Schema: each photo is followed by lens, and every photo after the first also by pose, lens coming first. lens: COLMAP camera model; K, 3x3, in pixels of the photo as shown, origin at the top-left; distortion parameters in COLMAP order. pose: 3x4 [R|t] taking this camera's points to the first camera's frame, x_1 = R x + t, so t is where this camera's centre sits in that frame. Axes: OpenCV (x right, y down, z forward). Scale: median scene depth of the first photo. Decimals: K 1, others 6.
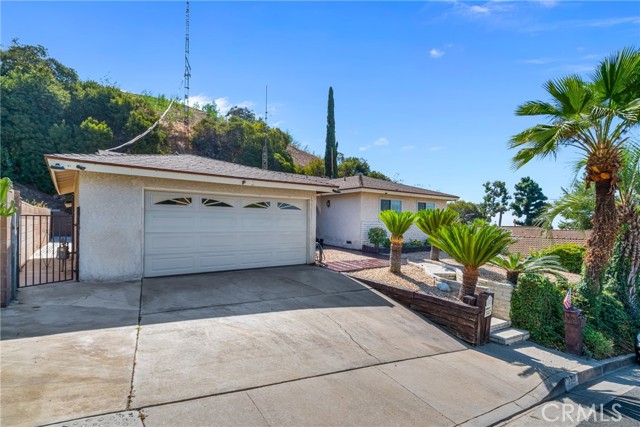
lens RADIAL K [[312.5, 0, 318.0], [0, 312.5, 225.5], [0, 0, 1]] dist [-0.000722, 0.000055]
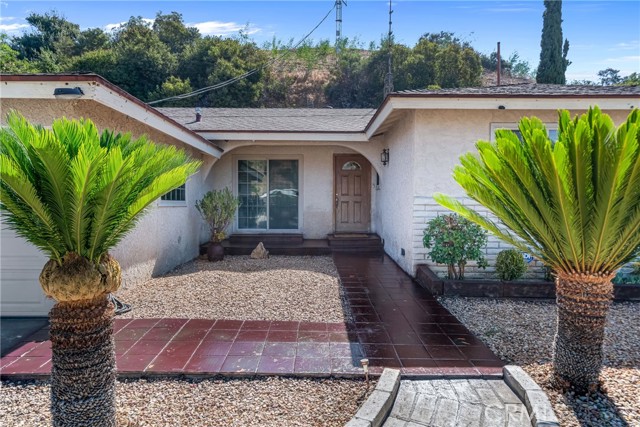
lens RADIAL K [[404.1, 0, 320.0], [0, 404.1, 213.5], [0, 0, 1]] dist [0.006643, 0.000434]
pose [[0.793088, 0.008913, -0.609042, 0.325594], [-0.002583, 0.999933, 0.011270, 0.000984], [0.609102, -0.007365, 0.793058, 0.561135]]
